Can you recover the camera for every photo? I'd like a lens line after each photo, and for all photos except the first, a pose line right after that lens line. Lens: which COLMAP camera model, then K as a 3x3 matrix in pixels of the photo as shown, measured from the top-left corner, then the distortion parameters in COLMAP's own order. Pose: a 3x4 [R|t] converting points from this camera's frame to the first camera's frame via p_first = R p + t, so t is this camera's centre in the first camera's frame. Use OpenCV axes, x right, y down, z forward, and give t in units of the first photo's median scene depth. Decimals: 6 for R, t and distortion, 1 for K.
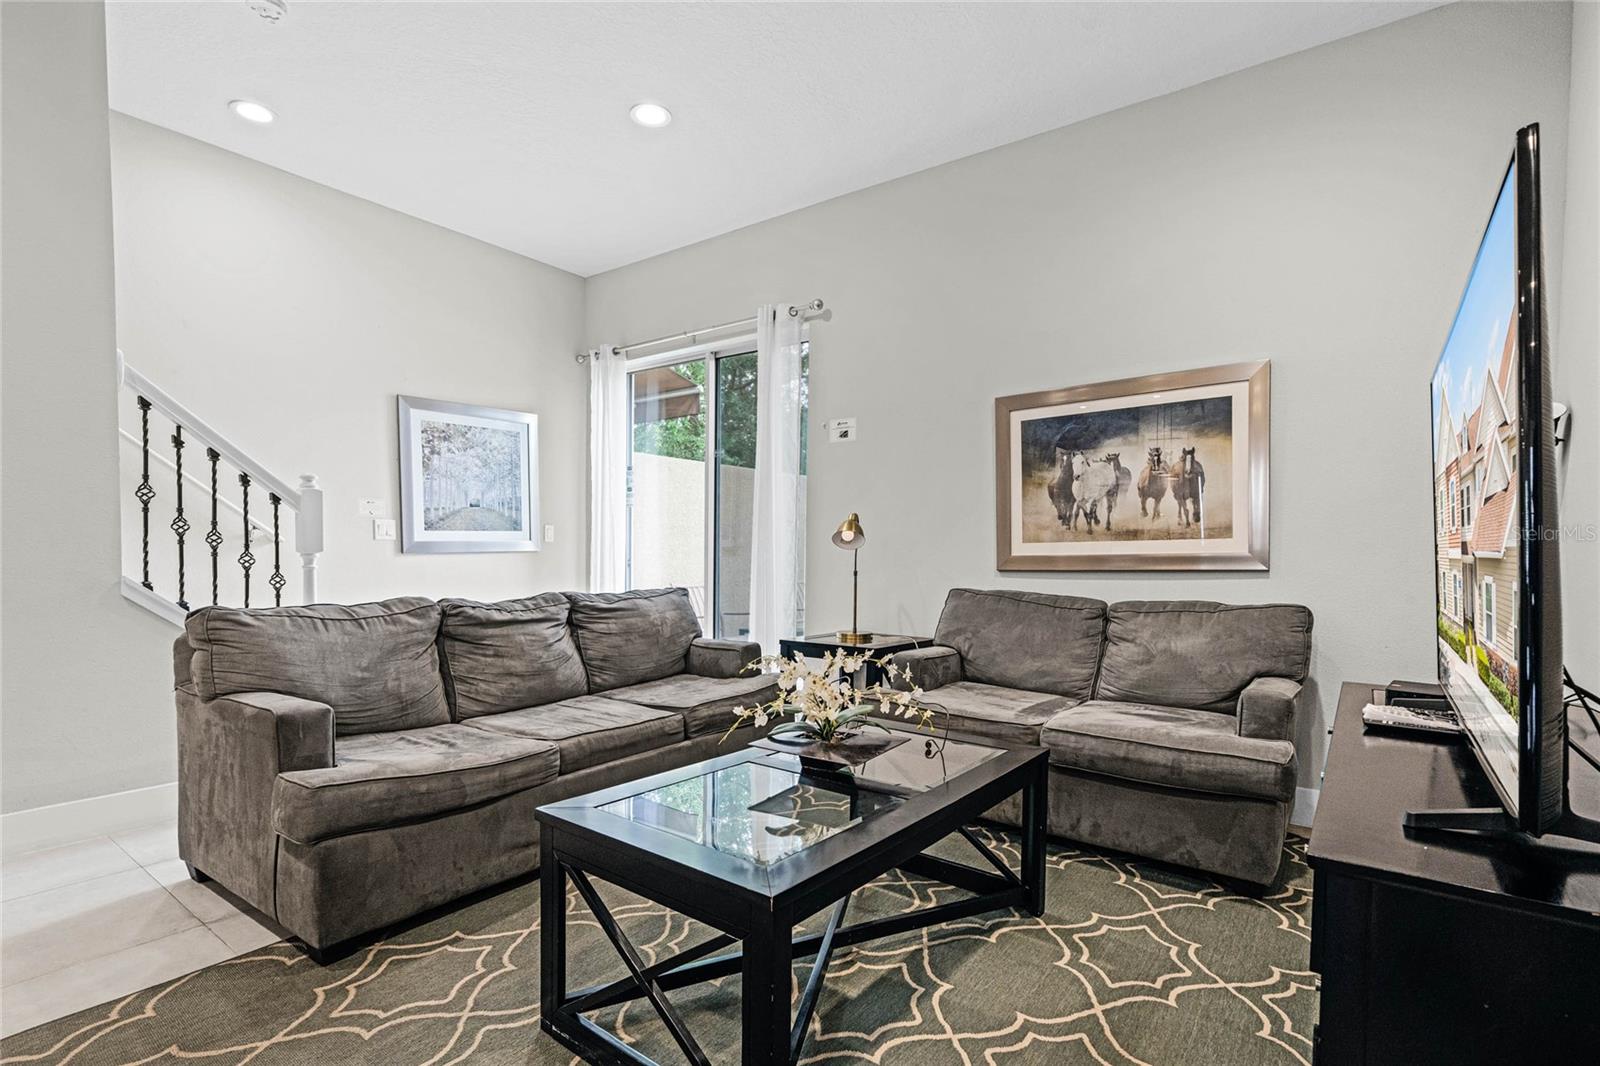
lens RADIAL K [[746.7, 0, 783.6], [0, 746.7, 577.9], [0, 0, 1]] dist [-0.010299, 0.001080]
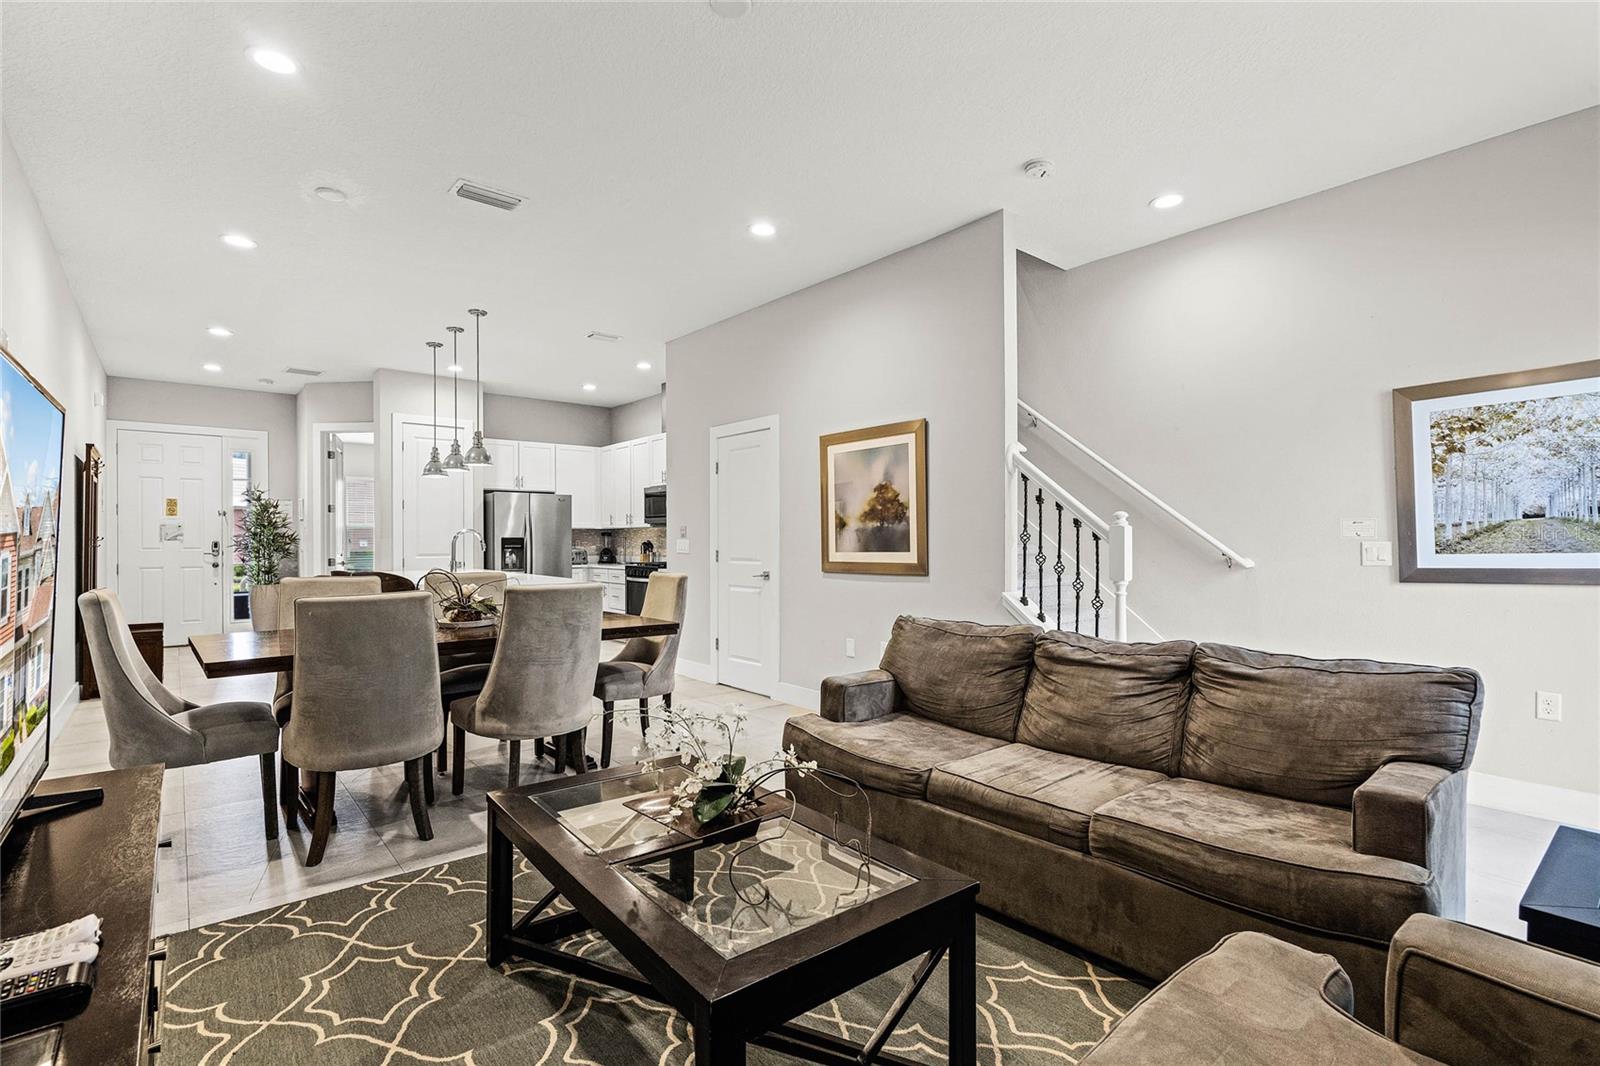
lens RADIAL K [[746.7, 0, 805.9], [0, 746.7, 539.1], [0, 0, 1]] dist [-0.010299, 0.001080]
pose [[-0.221879, -0.017845, -0.974911, 0.550795], [-0.037303, 0.999256, -0.009800, -0.064826], [0.974360, 0.034193, -0.222379, 0.731503]]
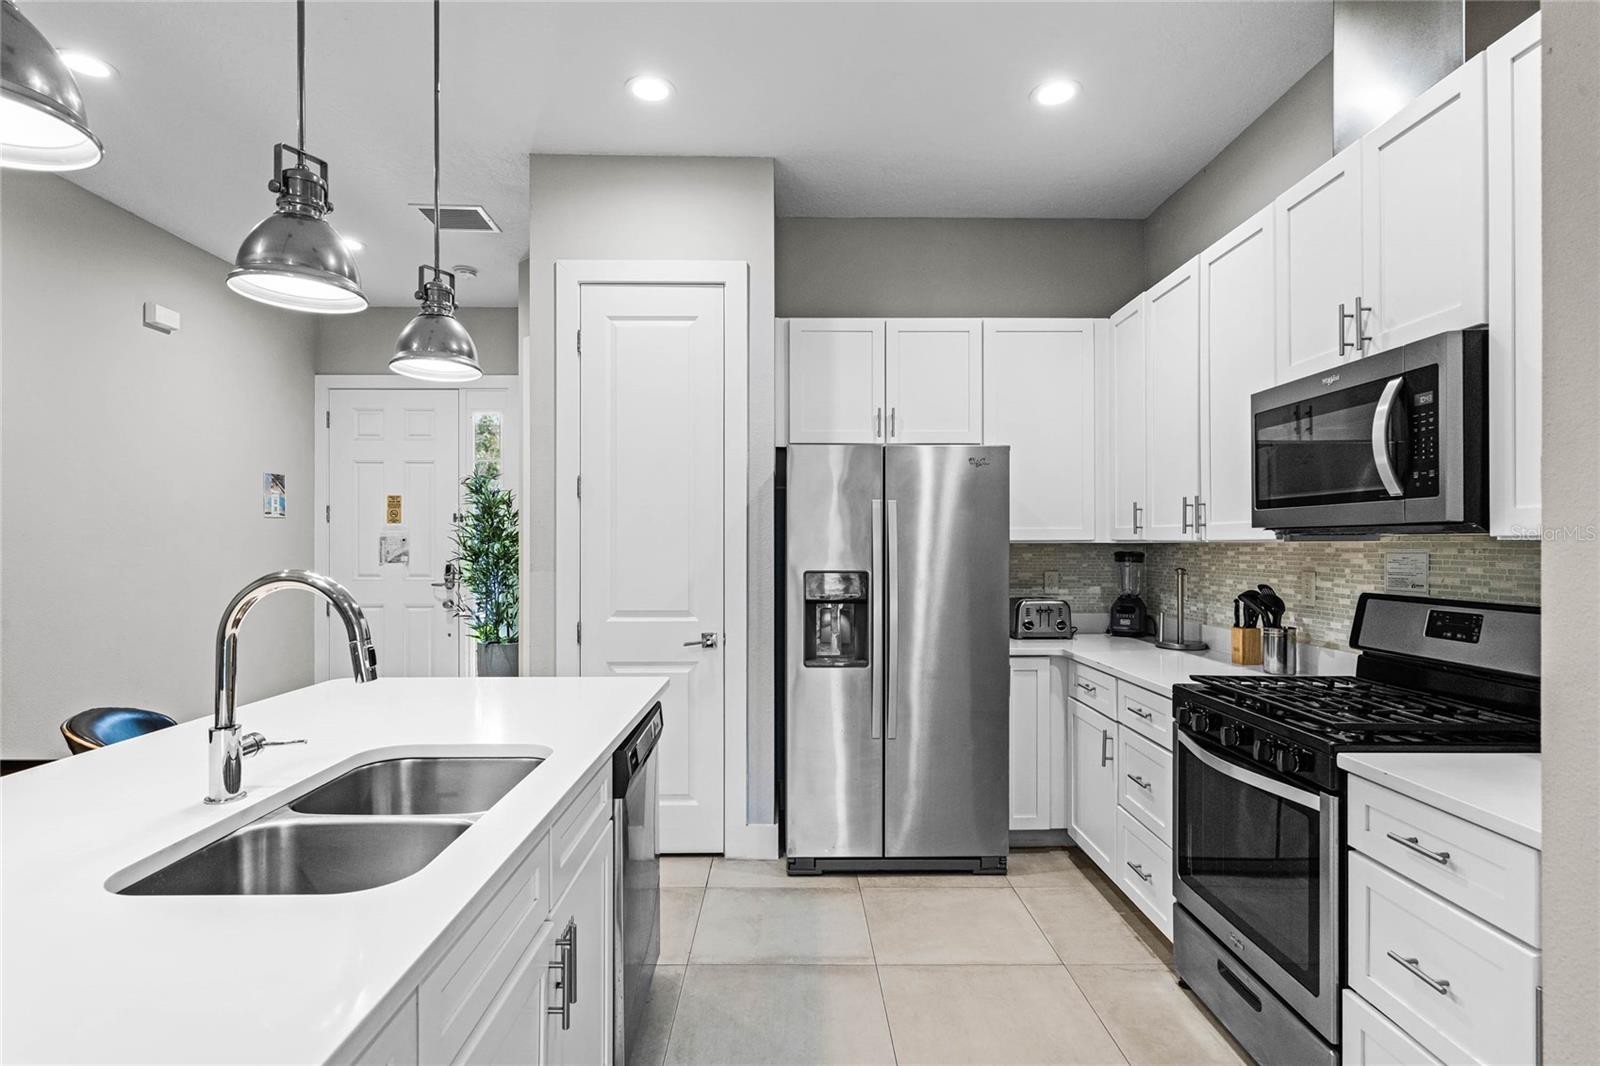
lens RADIAL K [[827.2, 0, 796.4], [0, 827.2, 531.6], [0, 0, 1]] dist [-0.013897, 0.001869]
pose [[-0.795420, -0.024508, -0.605563, -1.046025], [-0.034829, 0.999379, 0.005303, -0.108825], [0.605057, 0.025310, -0.795780, -0.037025]]
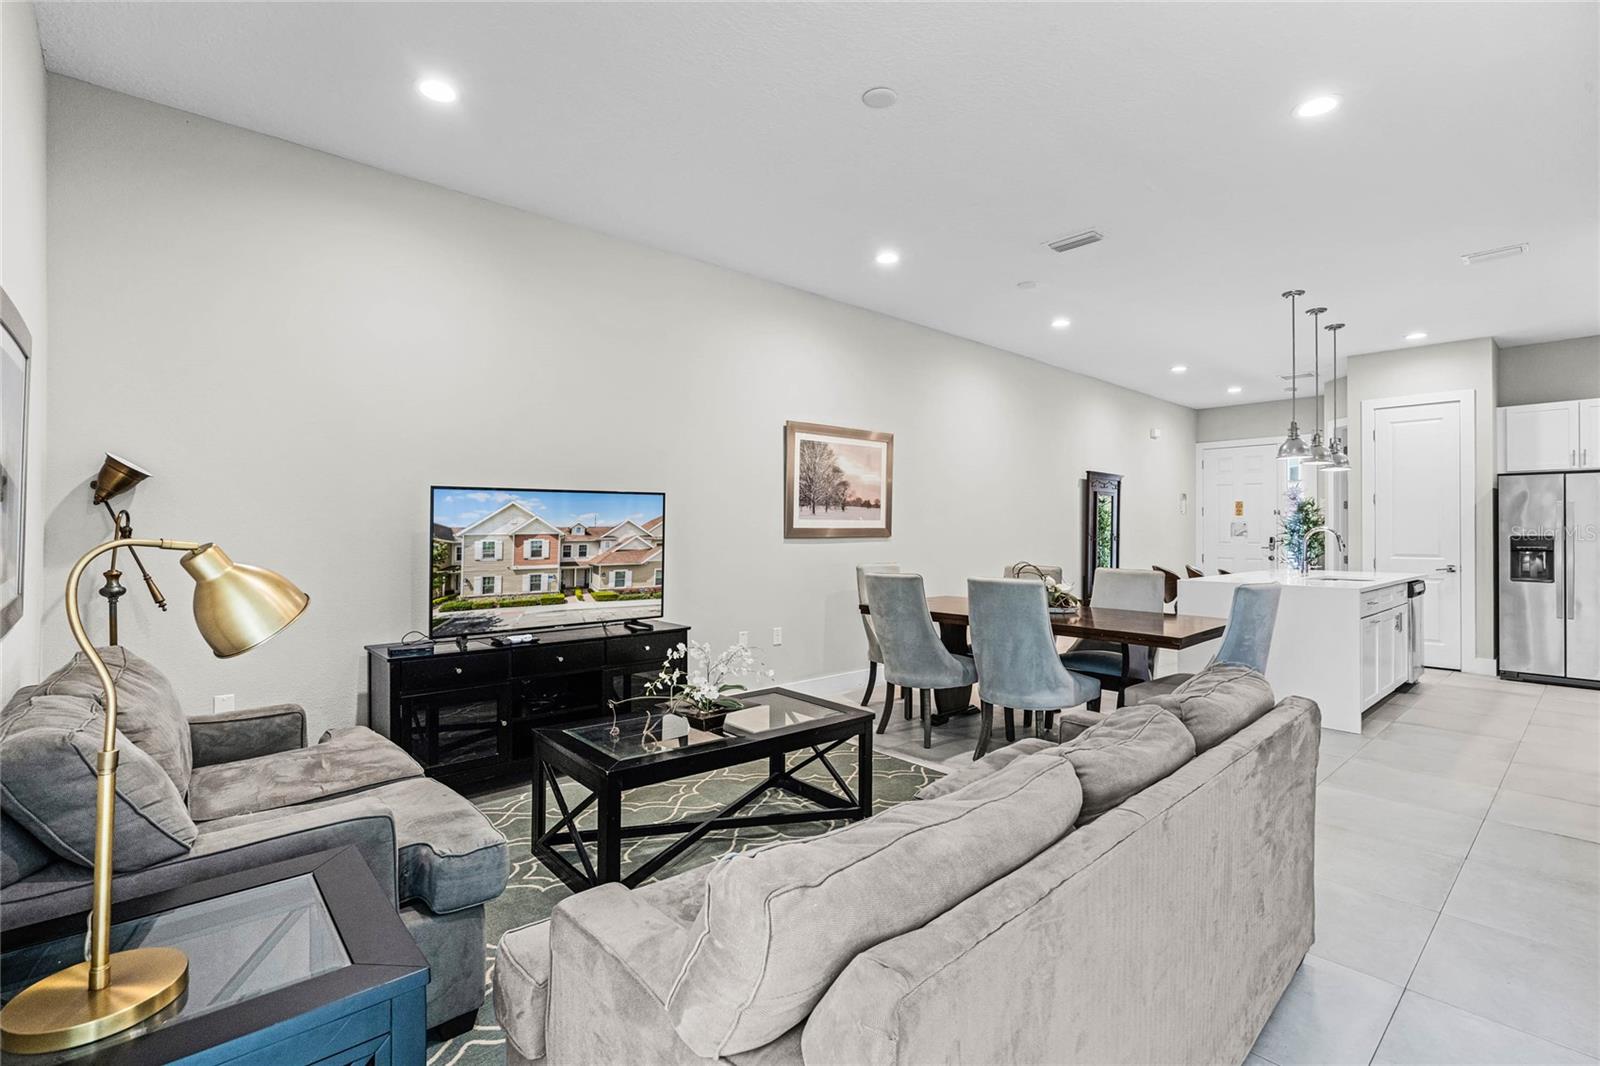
lens RADIAL K [[746.7, 0, 787.6], [0, 746.7, 519.6], [0, 0, 1]] dist [-0.010299, 0.001080]
pose [[-0.980465, -0.016810, 0.195976, -0.222159], [-0.012426, 0.999645, 0.023578, -0.119874], [-0.196302, 0.020682, -0.980325, 1.385098]]
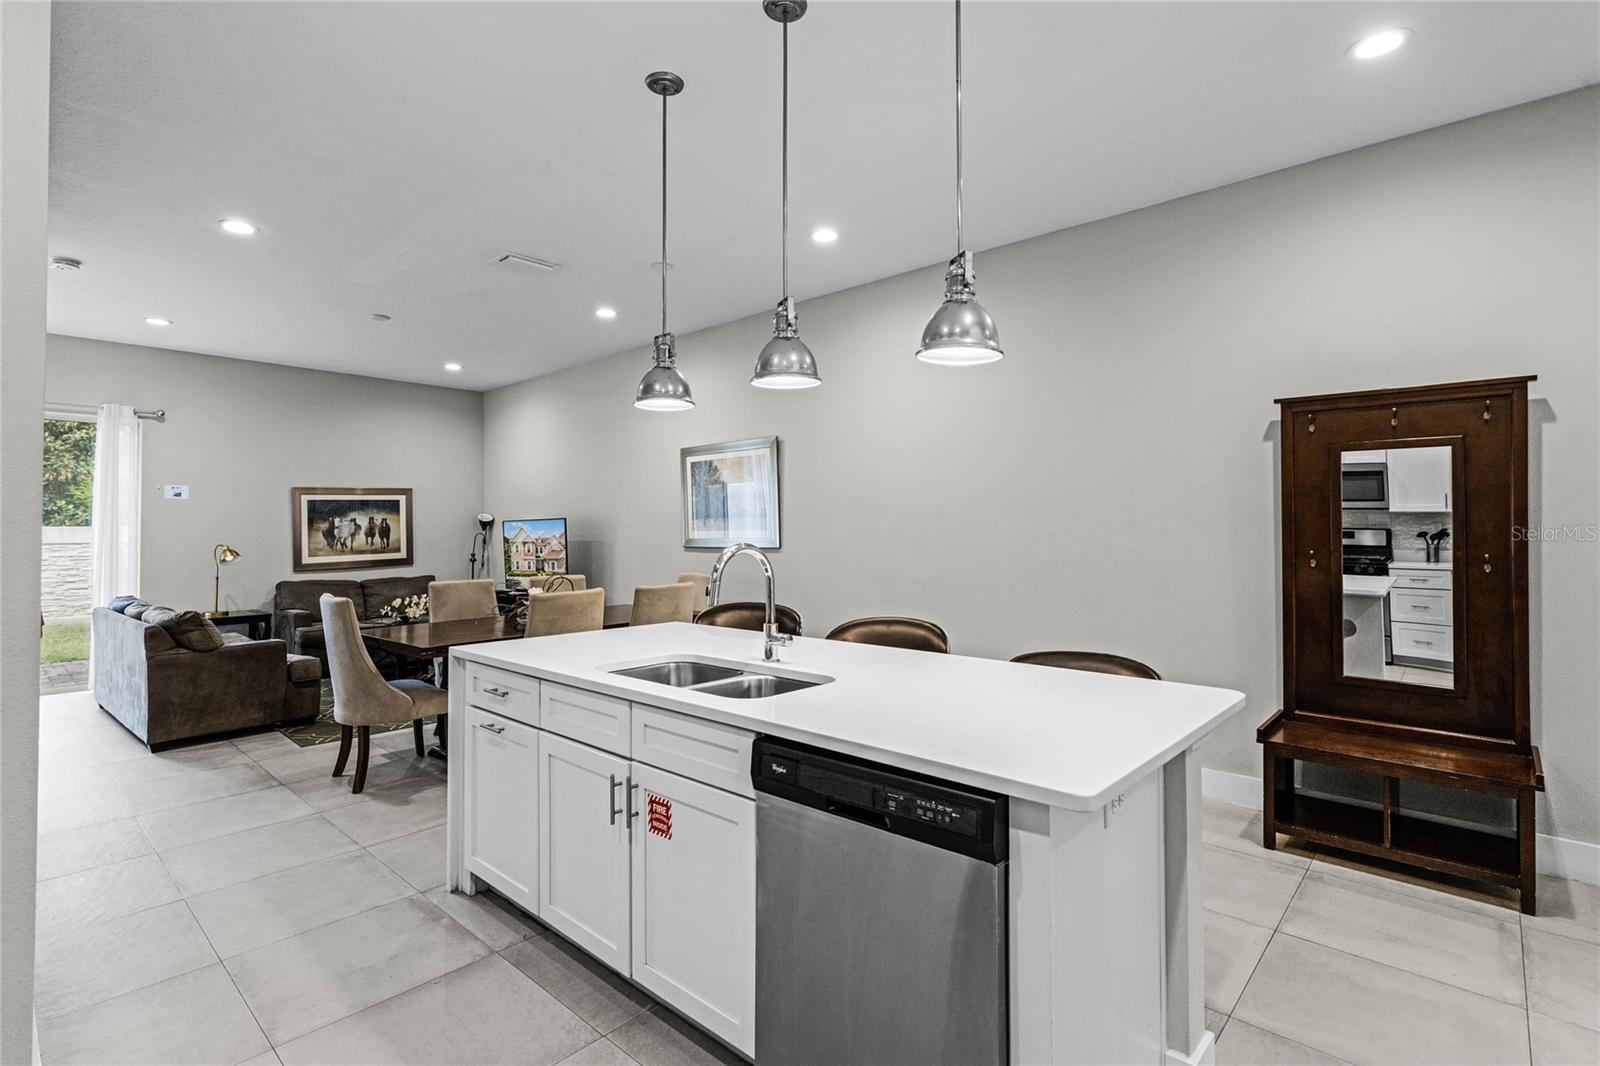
lens RADIAL K [[746.7, 0, 814.9], [0, 746.7, 509.5], [0, 0, 1]] dist [-0.010299, 0.001080]
pose [[0.070622, 0.009540, 0.997458, -1.796338], [0.044040, 0.998949, -0.012672, -0.097687], [-0.996530, 0.044823, 0.070127, -0.628160]]
